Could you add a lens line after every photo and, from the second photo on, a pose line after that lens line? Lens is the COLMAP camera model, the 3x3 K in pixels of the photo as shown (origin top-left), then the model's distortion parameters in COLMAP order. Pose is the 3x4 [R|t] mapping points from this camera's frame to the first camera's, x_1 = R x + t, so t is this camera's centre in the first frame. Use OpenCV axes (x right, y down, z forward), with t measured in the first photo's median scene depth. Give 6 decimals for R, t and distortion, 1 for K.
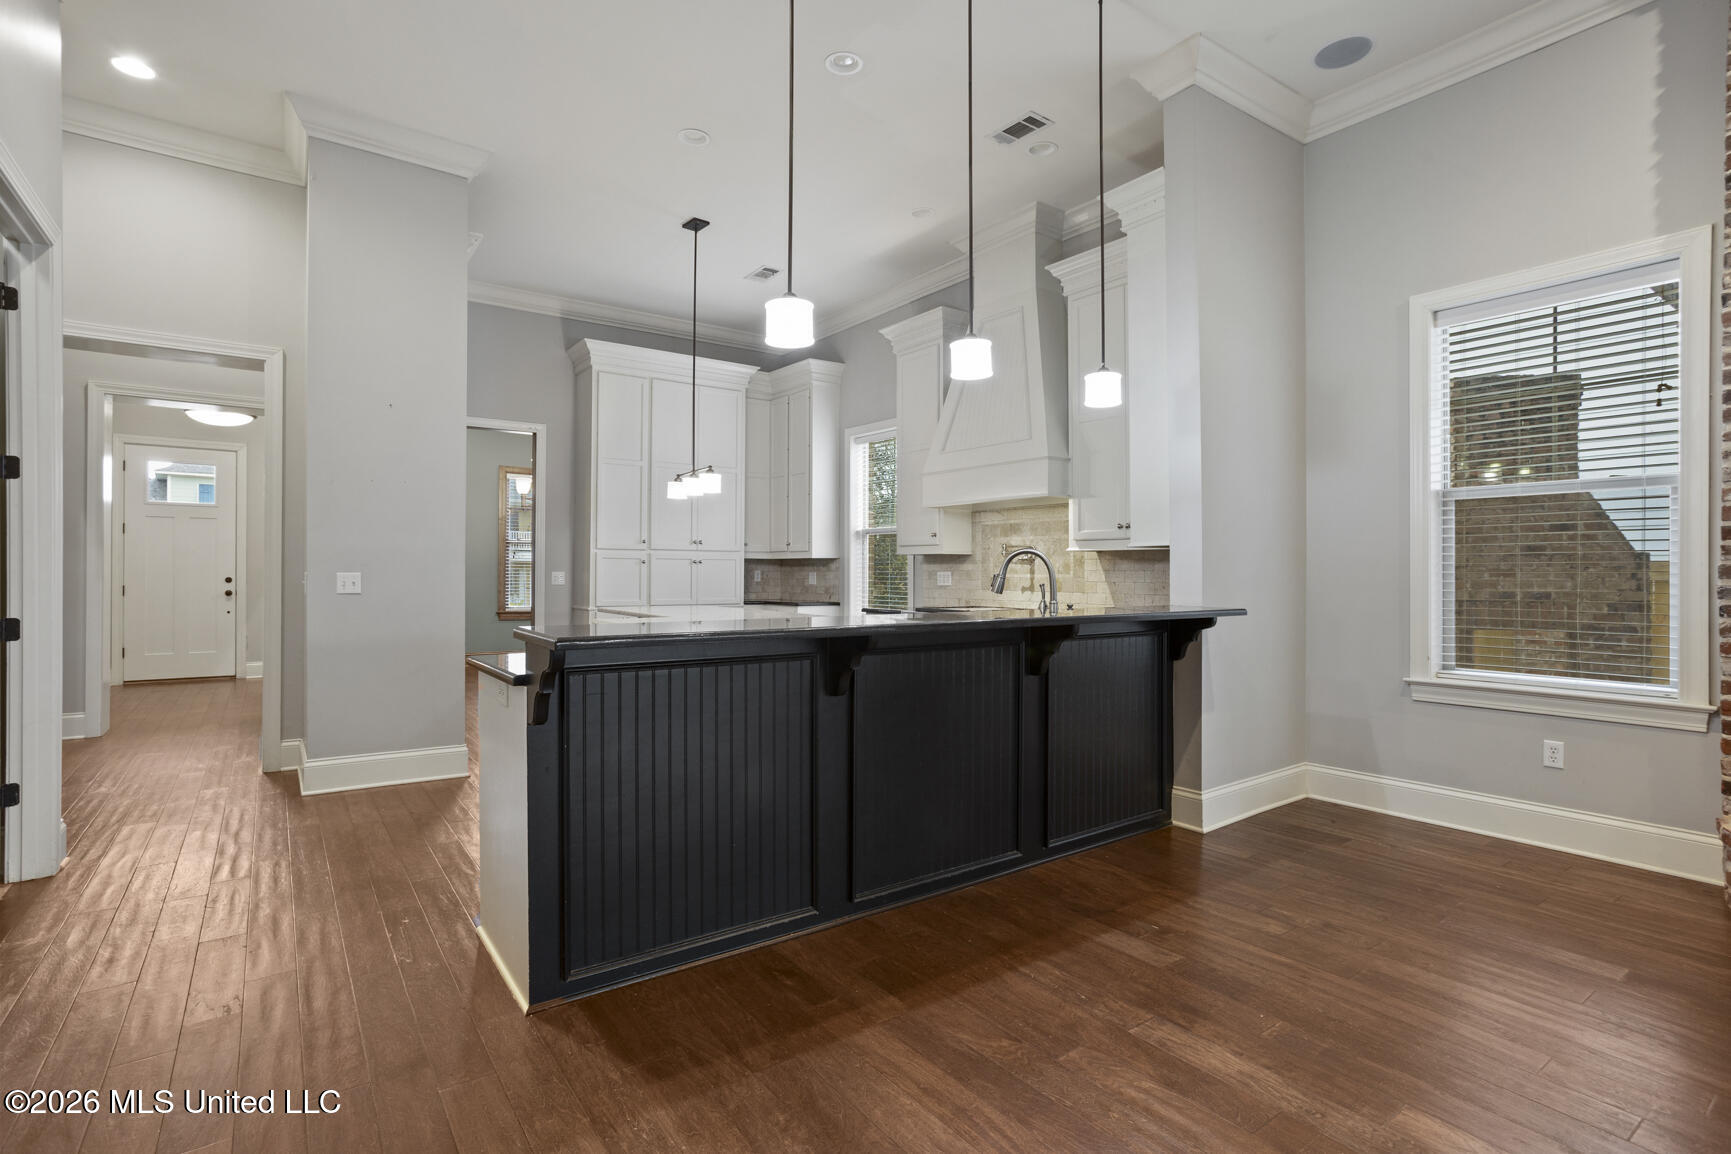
lens RADIAL K [[839.5, 0, 871.2], [0, 839.5, 572.7], [0, 0, 1]] dist [-0.018419, 0.002989]
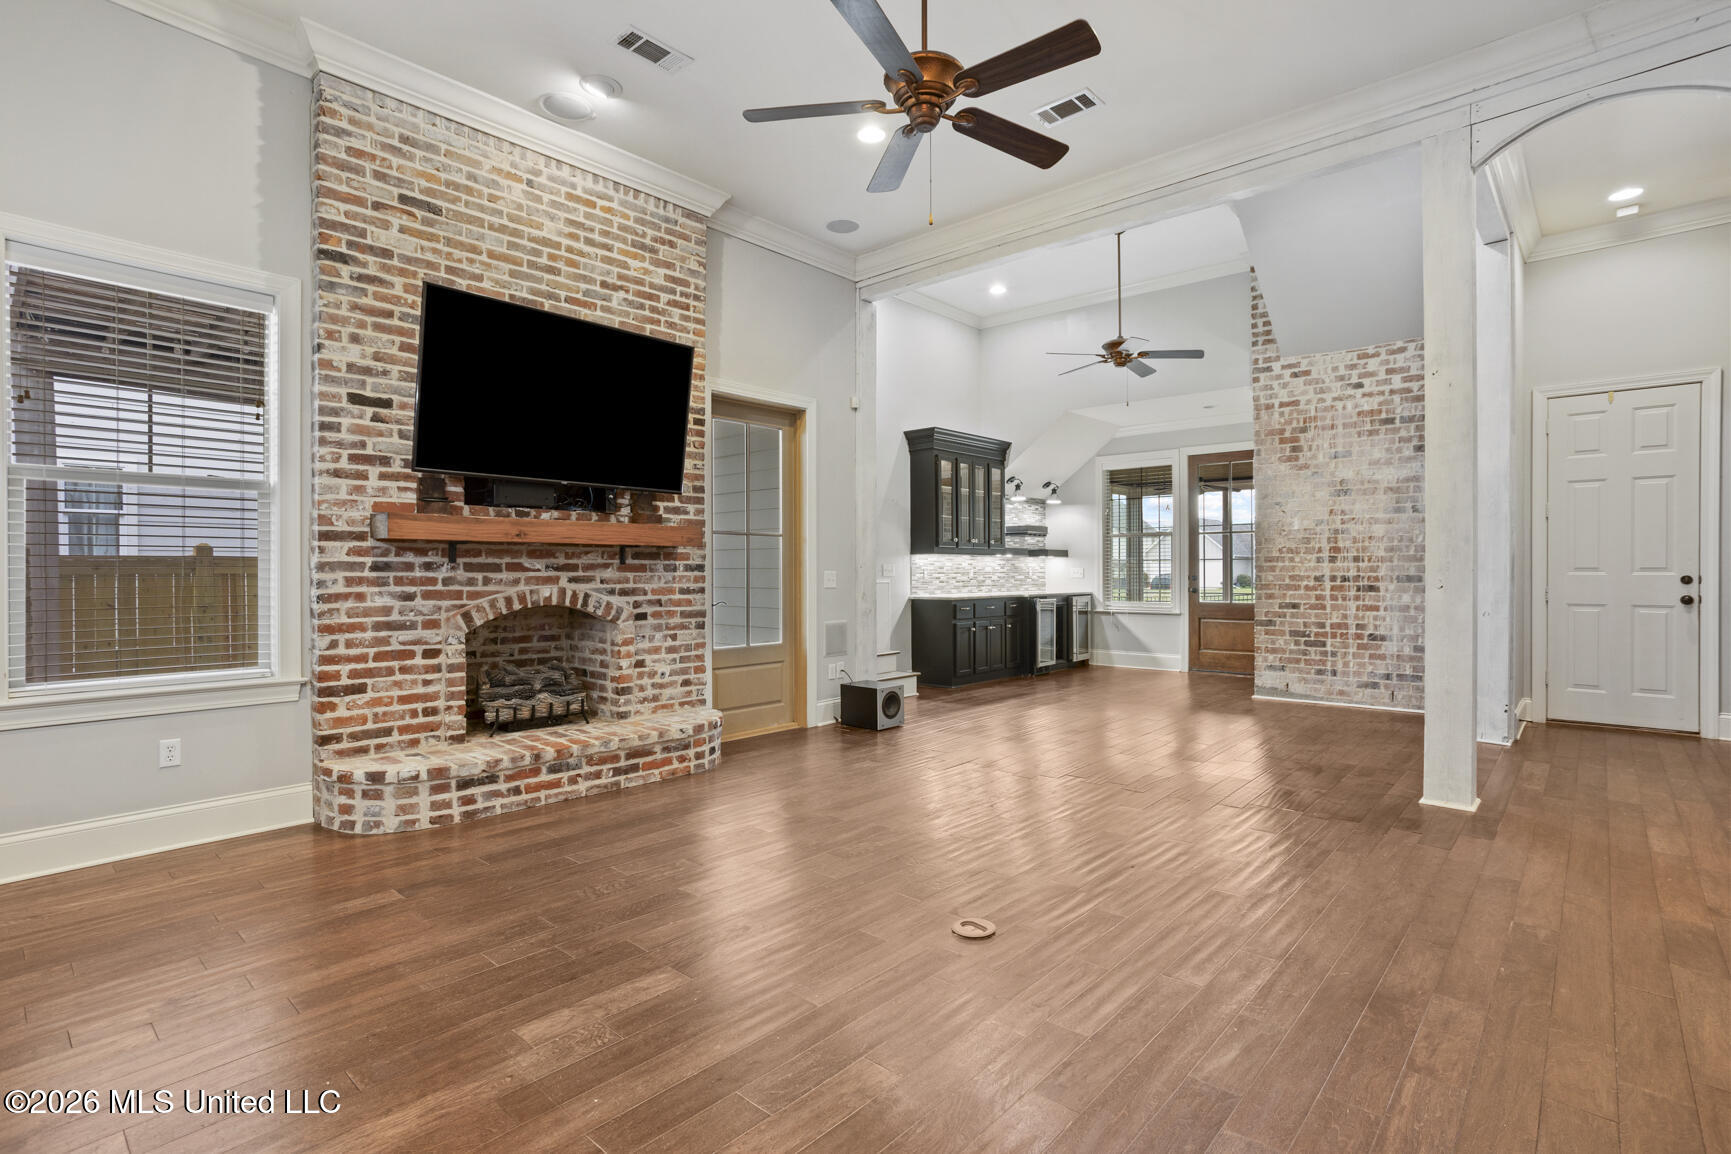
lens RADIAL K [[839.5, 0, 870.1], [0, 839.5, 567.9], [0, 0, 1]] dist [-0.018419, 0.002989]
pose [[-0.228048, -0.007131, 0.973624, -0.343311], [0.002006, 0.999968, 0.007794, -0.006713], [-0.973648, 0.003731, -0.228026, 0.445992]]
